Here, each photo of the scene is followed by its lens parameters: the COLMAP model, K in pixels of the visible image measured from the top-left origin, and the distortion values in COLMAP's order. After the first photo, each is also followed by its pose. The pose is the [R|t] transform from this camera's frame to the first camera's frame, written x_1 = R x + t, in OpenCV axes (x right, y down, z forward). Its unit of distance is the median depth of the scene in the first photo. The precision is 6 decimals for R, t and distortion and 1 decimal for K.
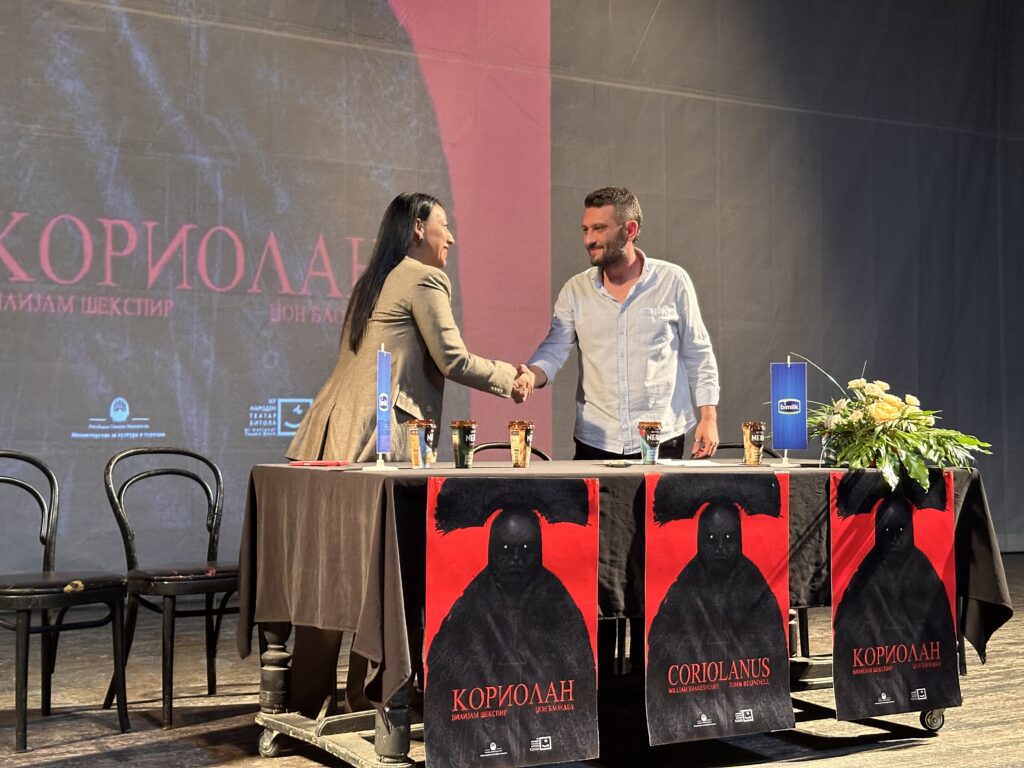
lens RADIAL K [[1406.7, 0, 512.0], [0, 1406.7, 384.0], [0, 0, 1]] dist [0.148351, -0.176539]
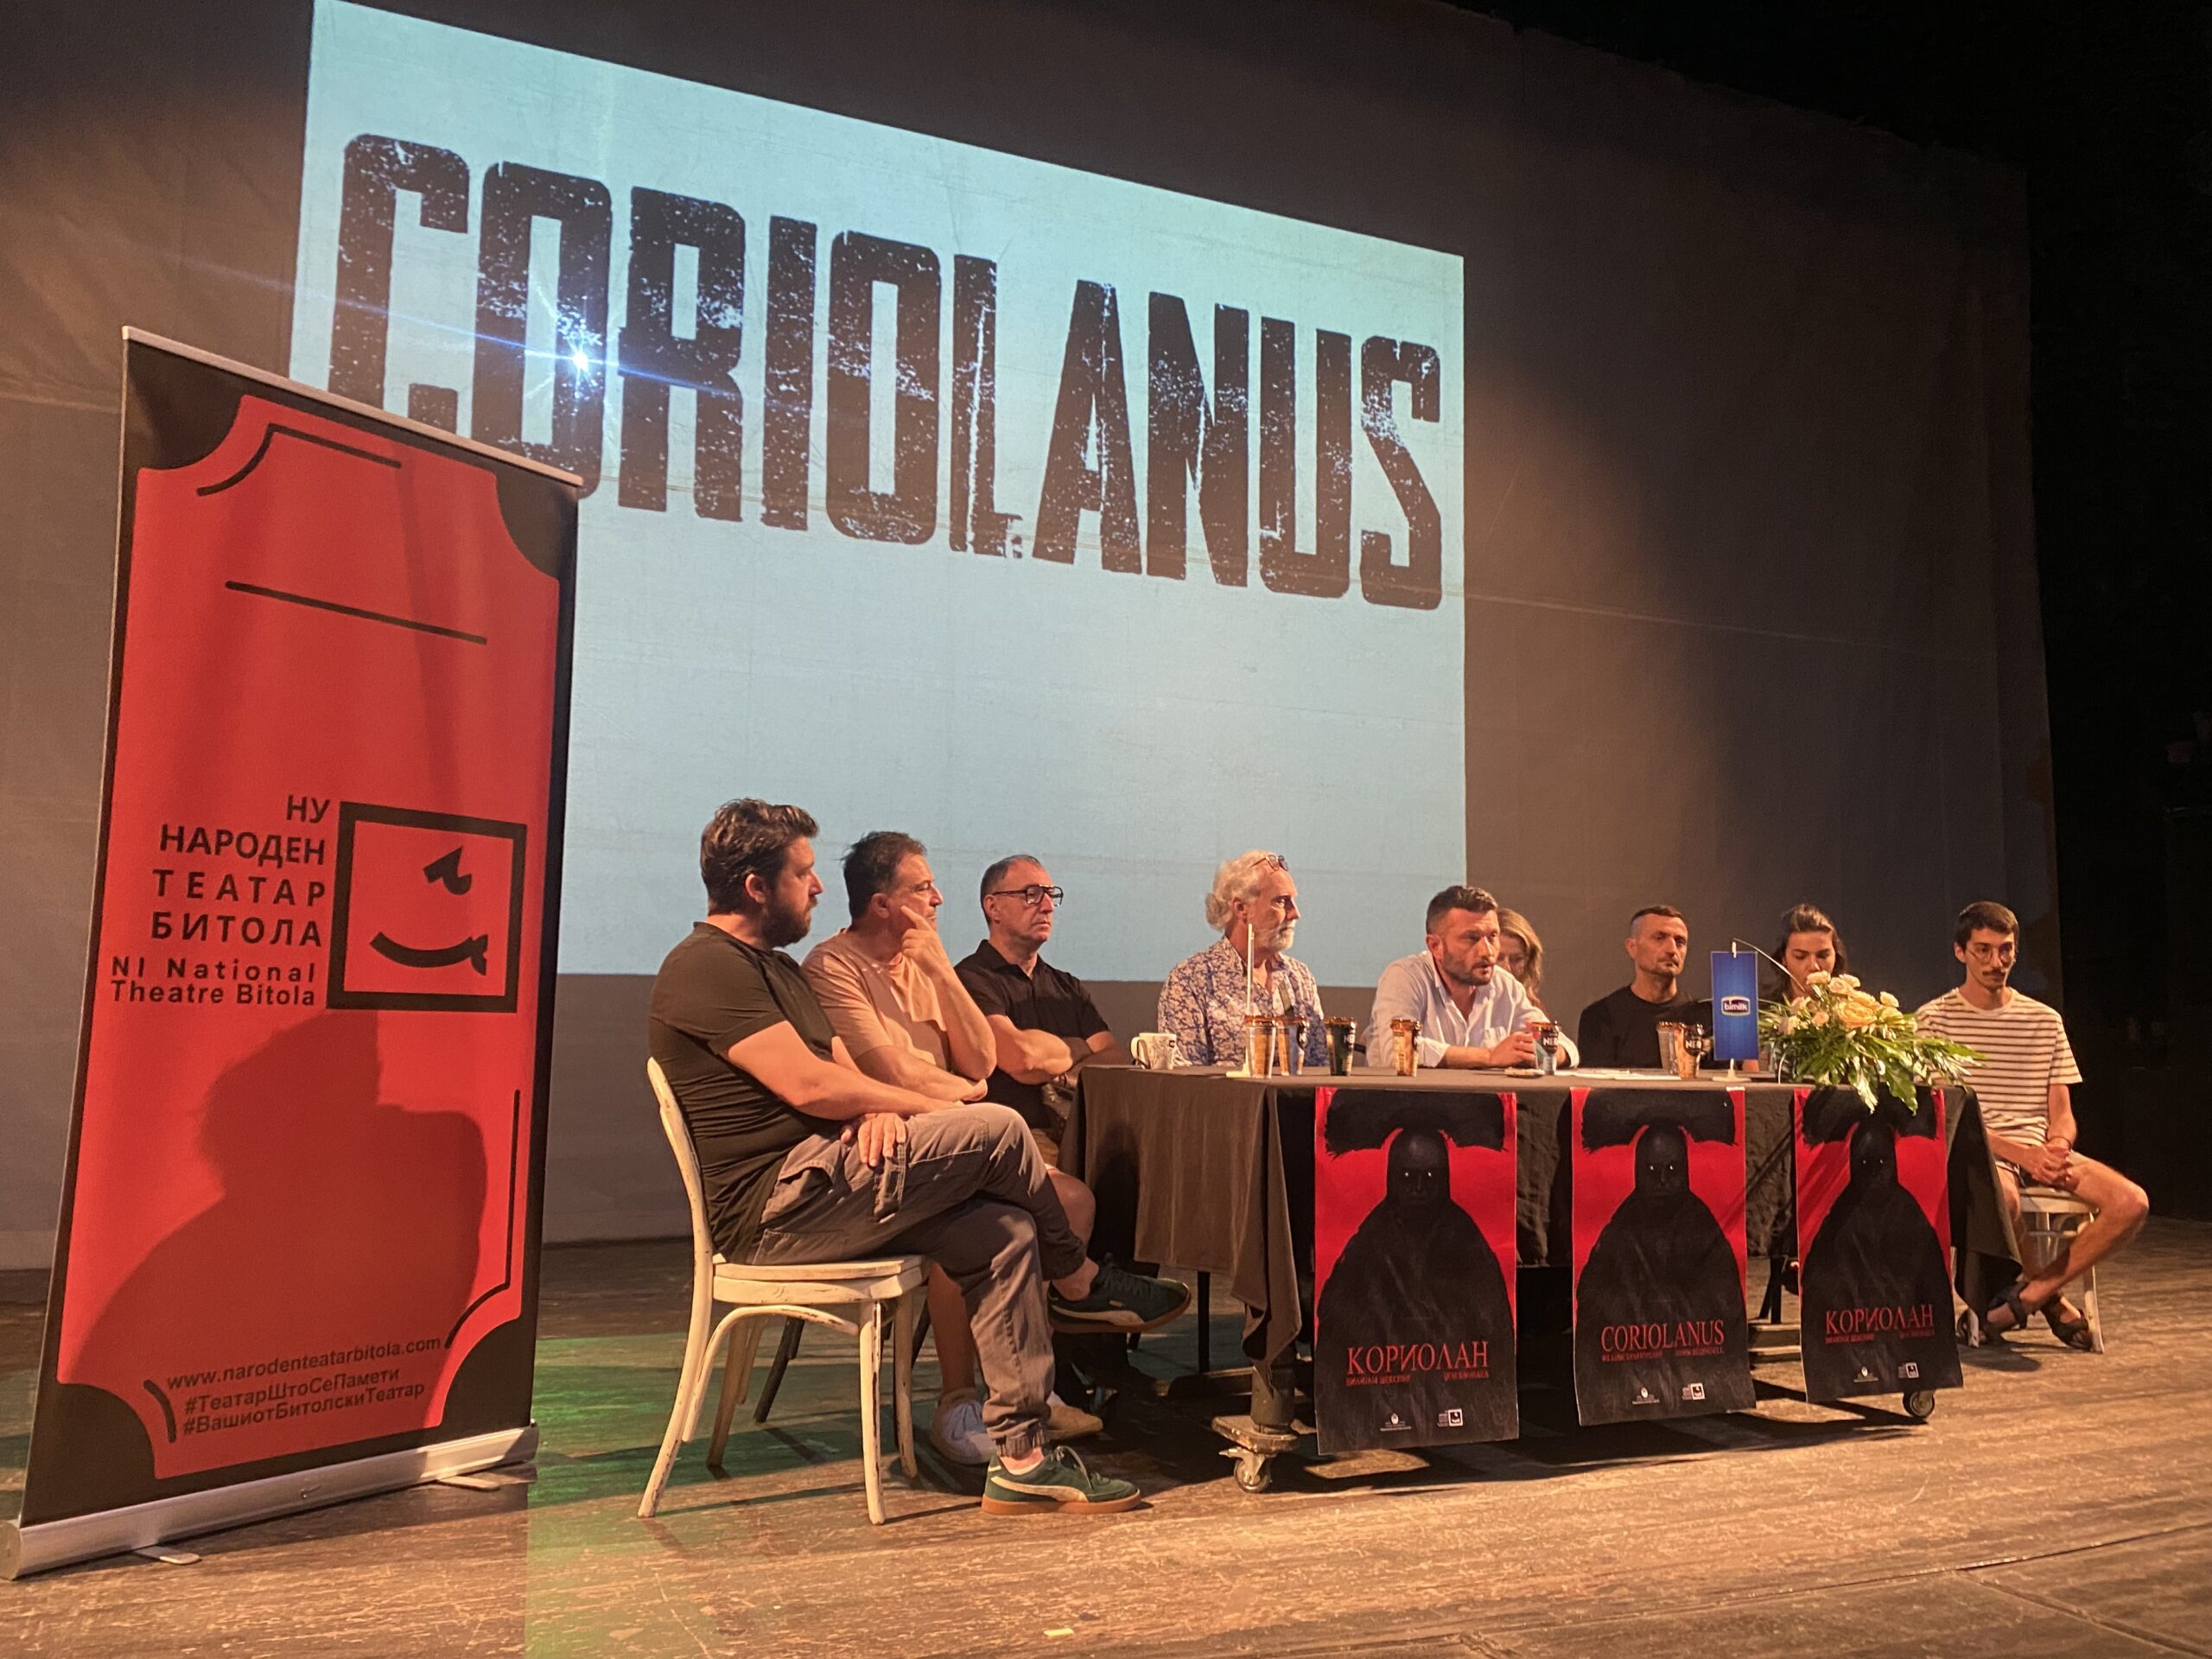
lens RADIAL K [[1801.5, 0, 1102.7], [0, 1801.5, 810.4], [0, 0, 1]] dist [0.002438, -0.015330]
pose [[0.995229, 0.003890, -0.097493, -0.071684], [-0.011830, 0.996644, -0.080996, -0.008503], [0.096851, 0.081763, 0.991935, -0.071777]]
